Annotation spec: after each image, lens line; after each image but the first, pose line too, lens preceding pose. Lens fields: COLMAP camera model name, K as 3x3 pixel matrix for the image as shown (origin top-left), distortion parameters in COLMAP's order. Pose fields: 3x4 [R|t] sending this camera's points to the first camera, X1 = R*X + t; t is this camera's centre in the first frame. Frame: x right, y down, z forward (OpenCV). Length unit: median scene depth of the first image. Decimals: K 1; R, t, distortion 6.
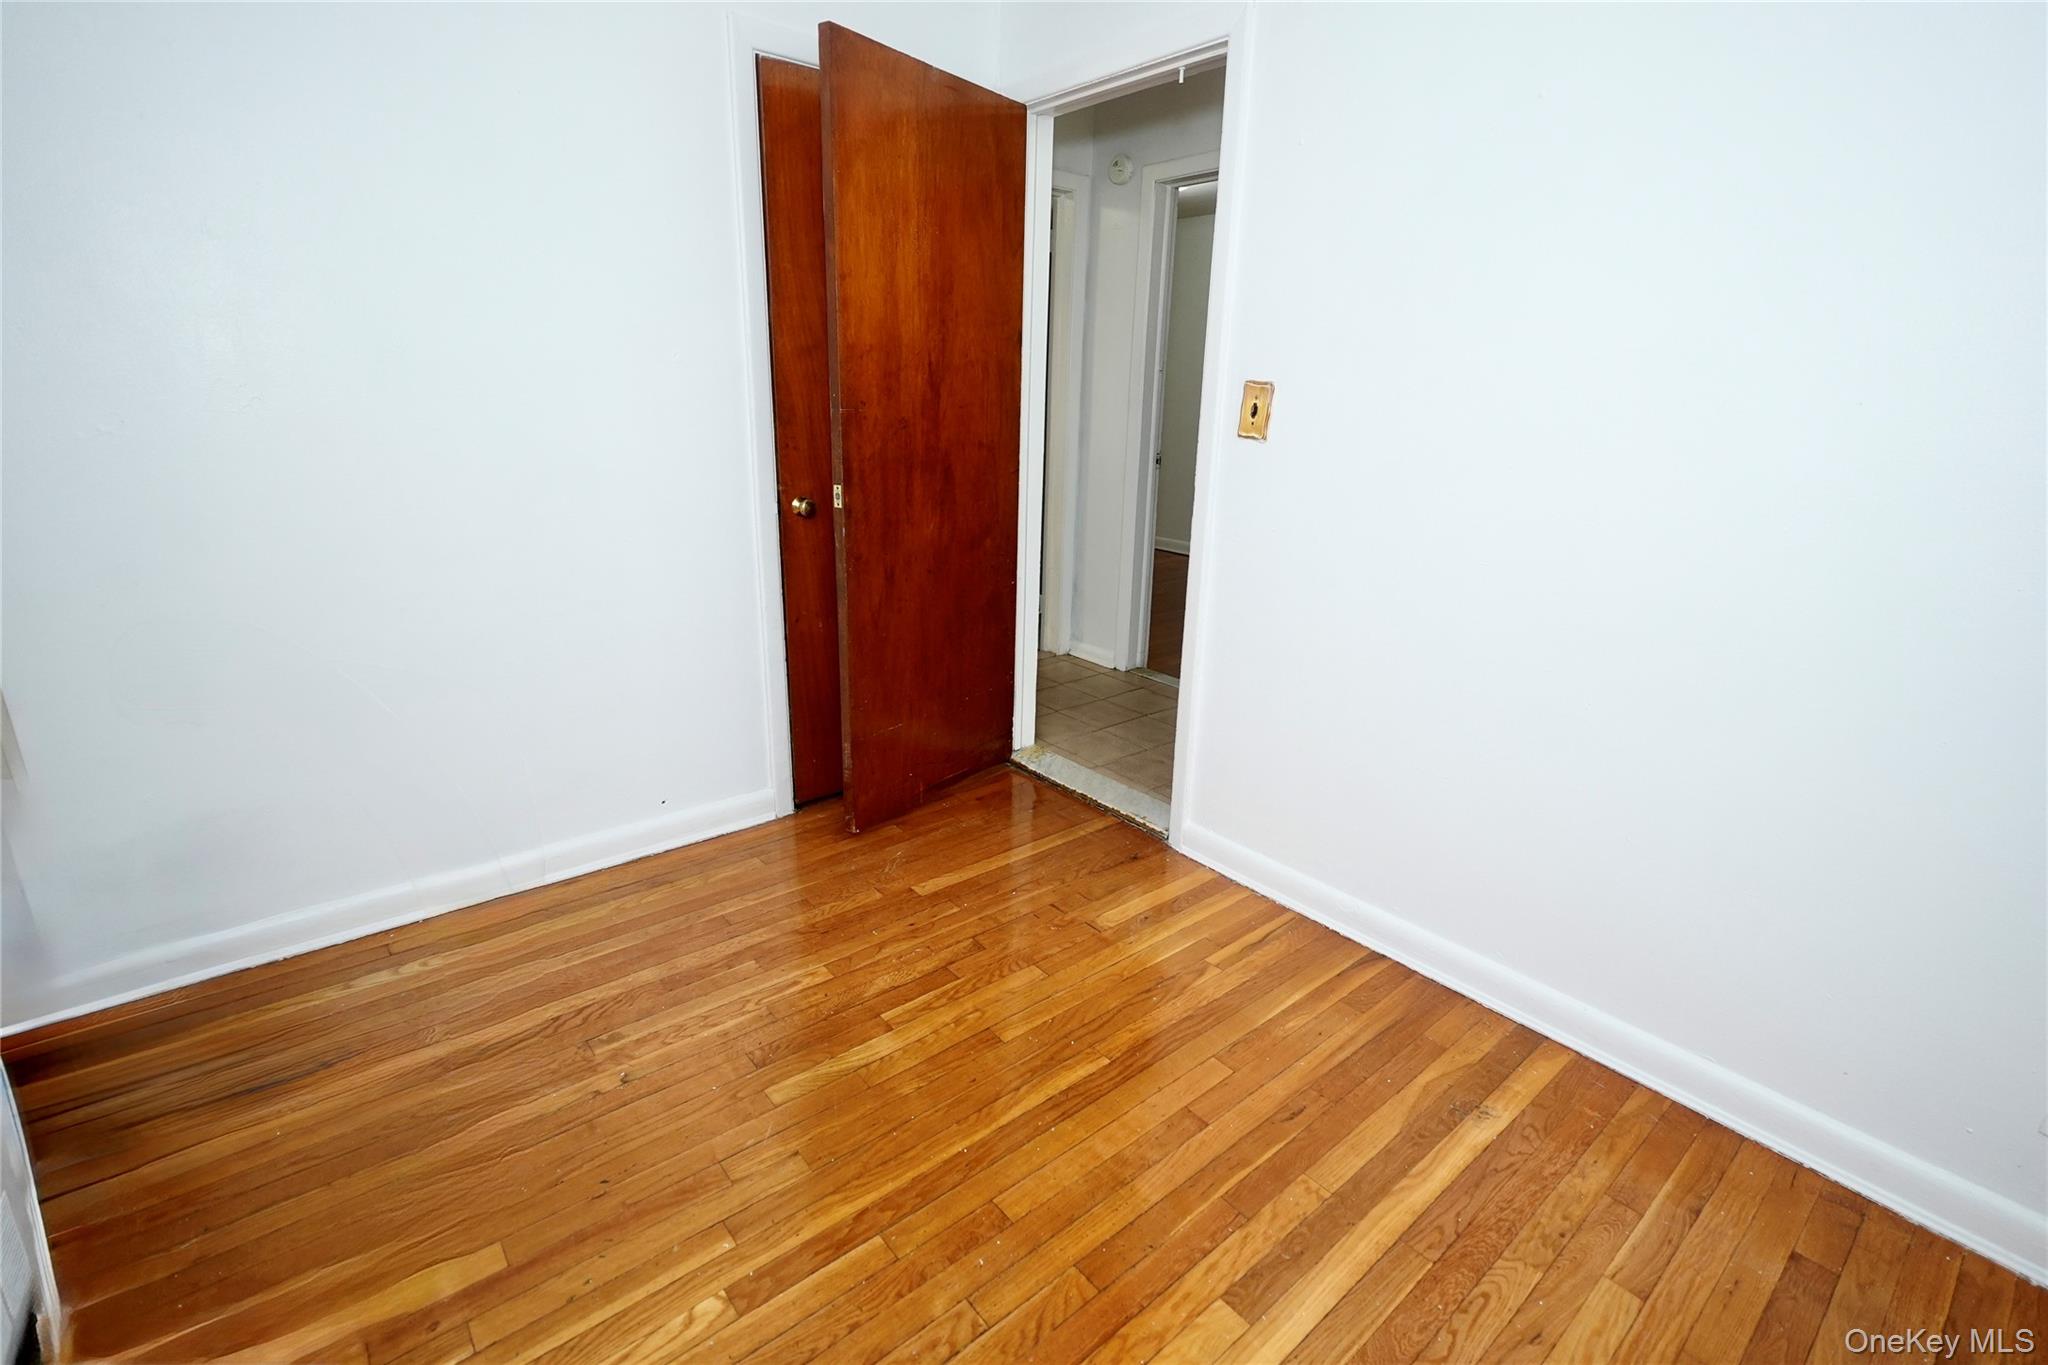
lens RADIAL K [[931.2, 0, 1020.9], [0, 931.2, 679.0], [0, 0, 1]] dist [-0.021107, 0.011250]
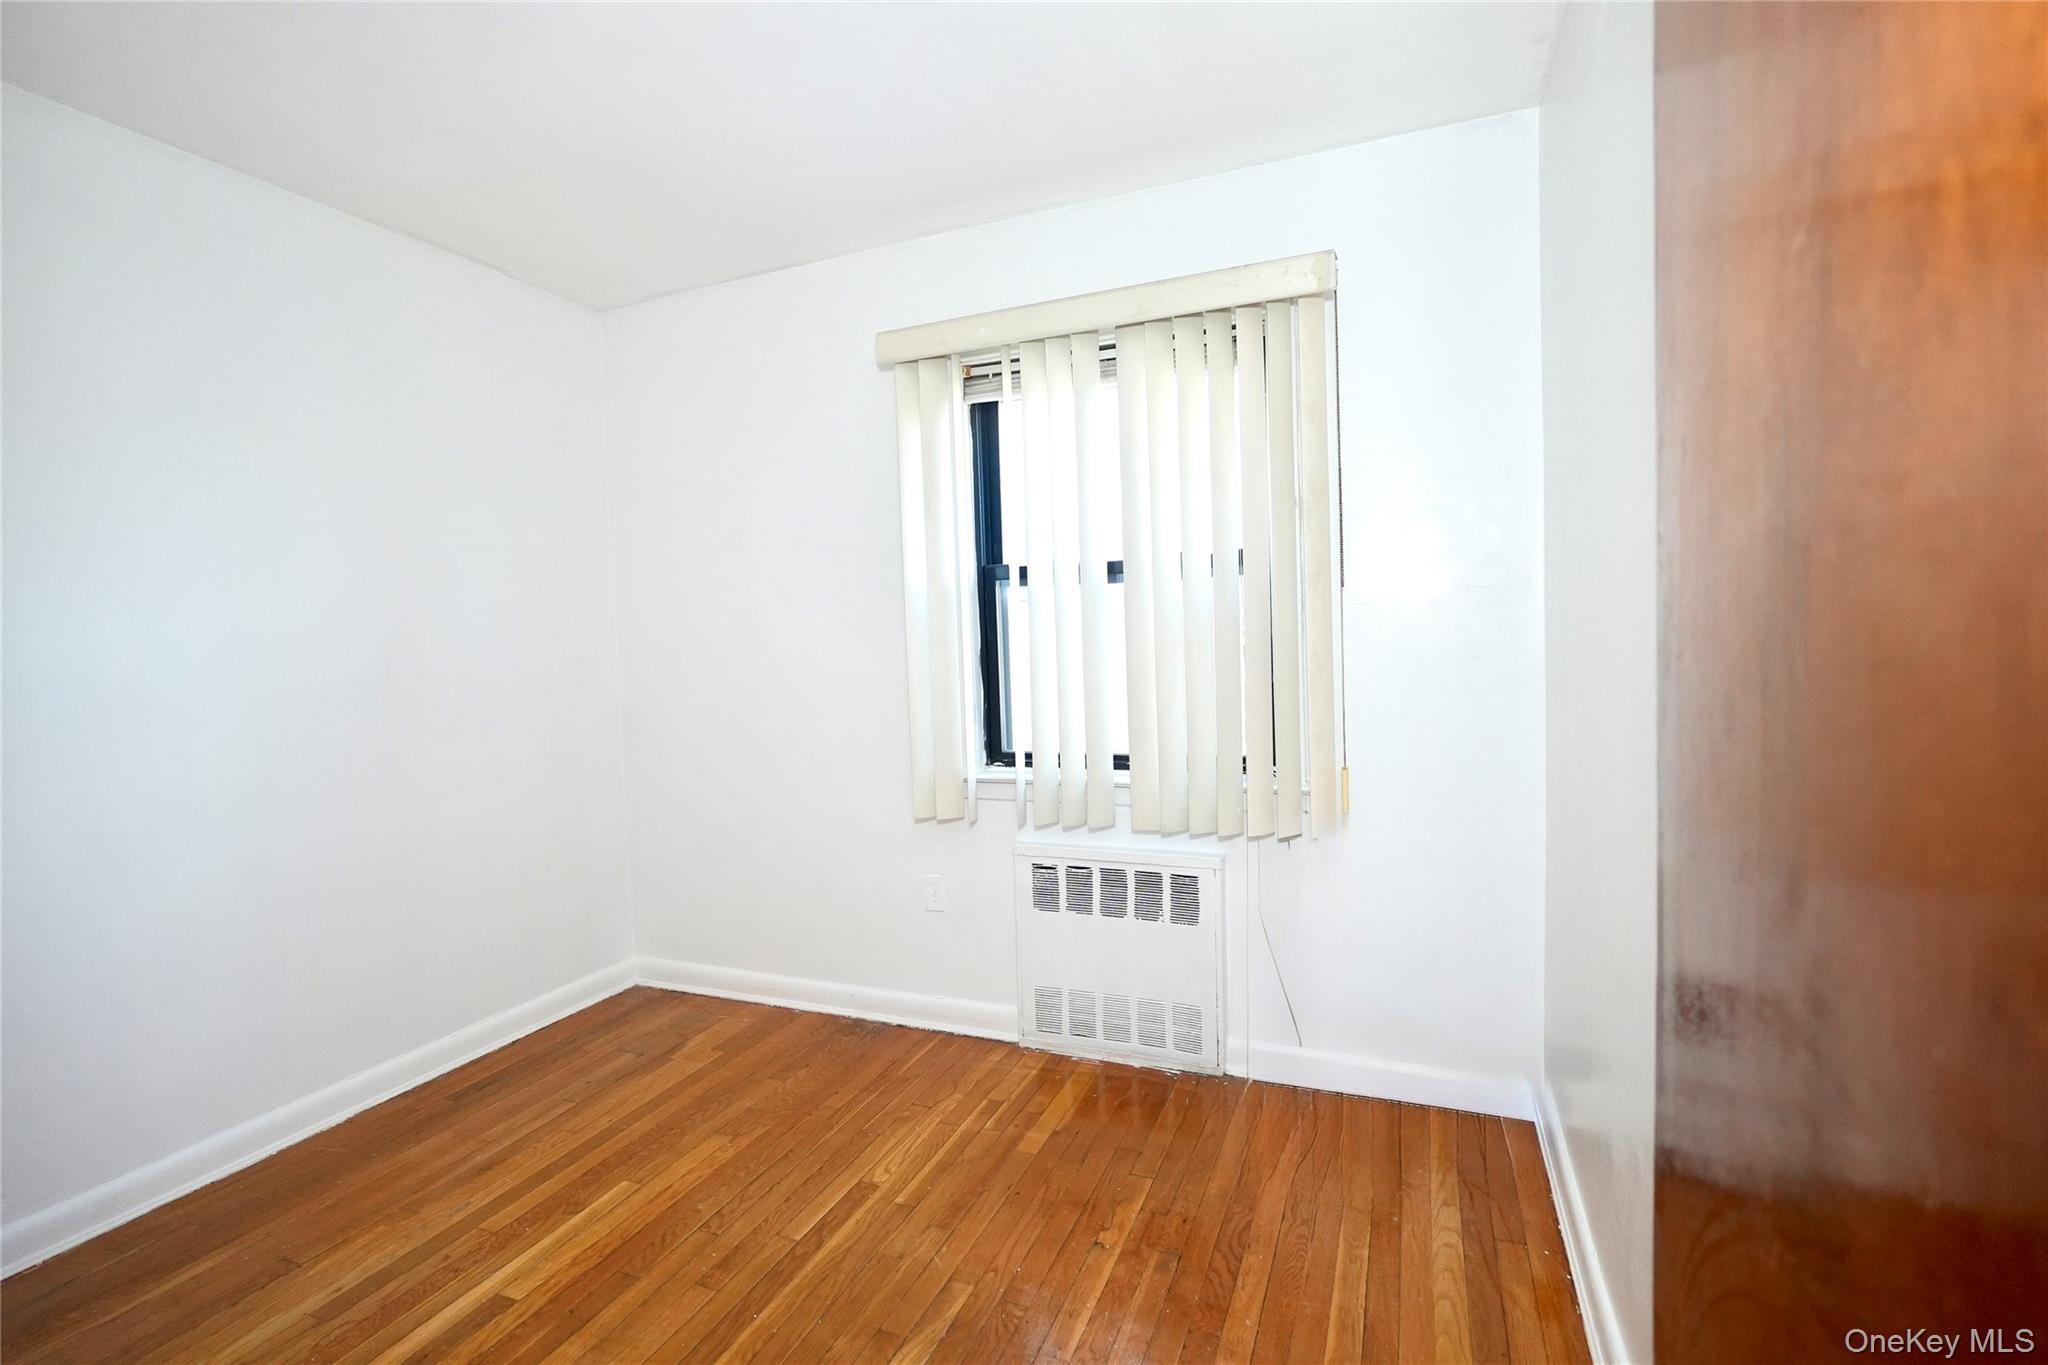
lens RADIAL K [[931.2, 0, 1020.9], [0, 931.2, 679.0], [0, 0, 1]] dist [-0.021107, 0.011250]
pose [[-0.885492, 0.026796, -0.463880, 0.142688], [-0.125329, 0.947561, 0.293974, -0.534952], [0.447432, 0.318450, -0.835700, 1.800407]]
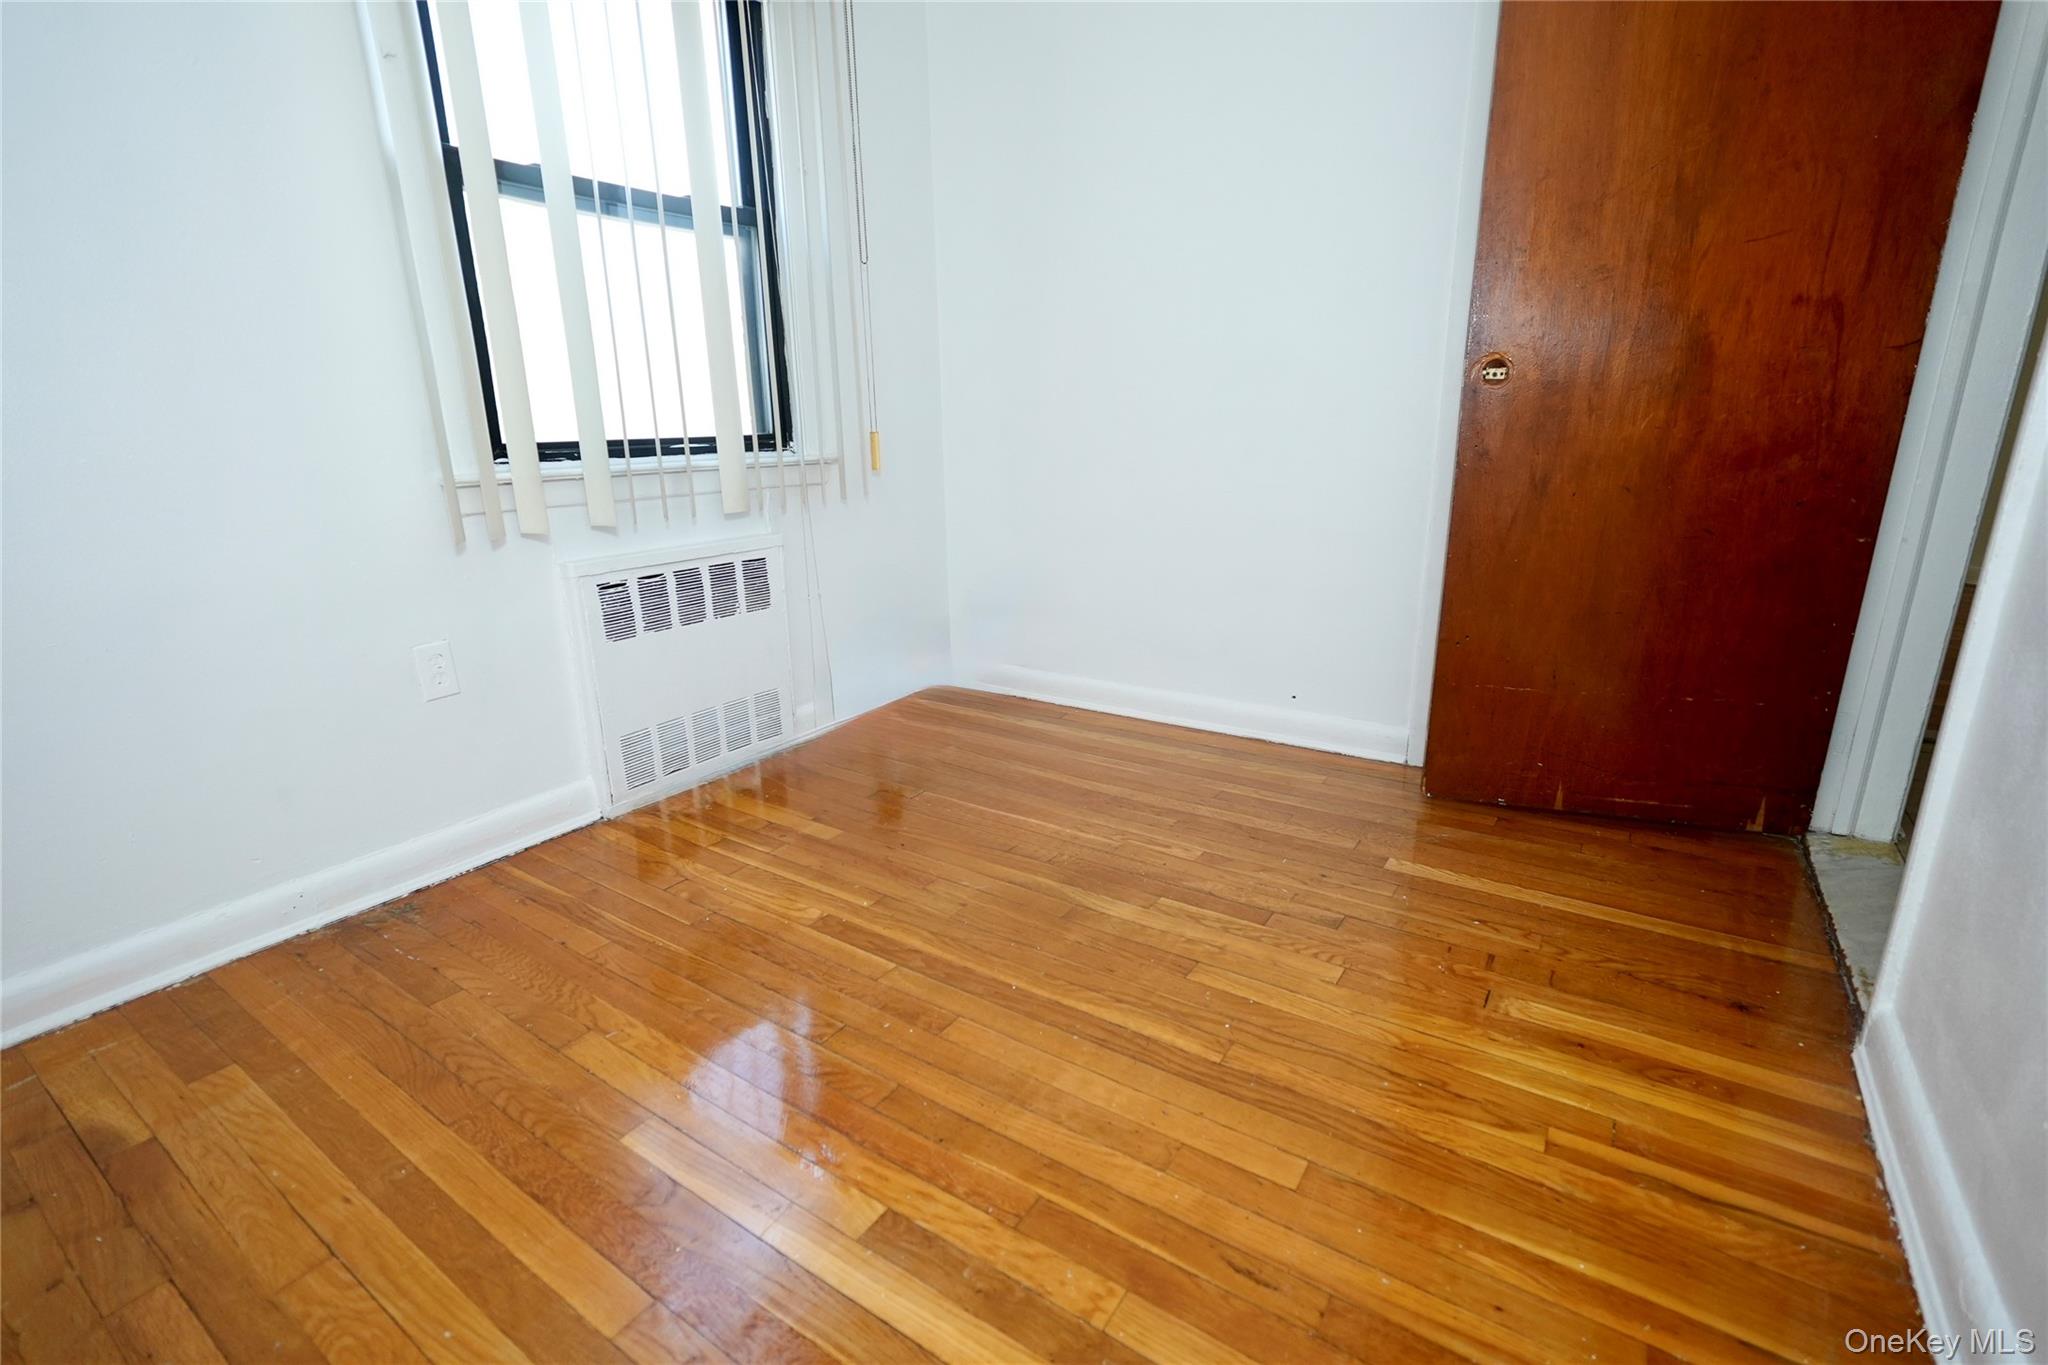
lens RADIAL K [[931.2, 0, 1020.9], [0, 931.2, 679.0], [0, 0, 1]] dist [-0.021107, 0.011250]
pose [[0.285408, 0.232714, -0.929724, 0.767010], [-0.260586, 0.952370, 0.158387, 0.051158], [0.922300, 0.197068, 0.332456, 0.629150]]
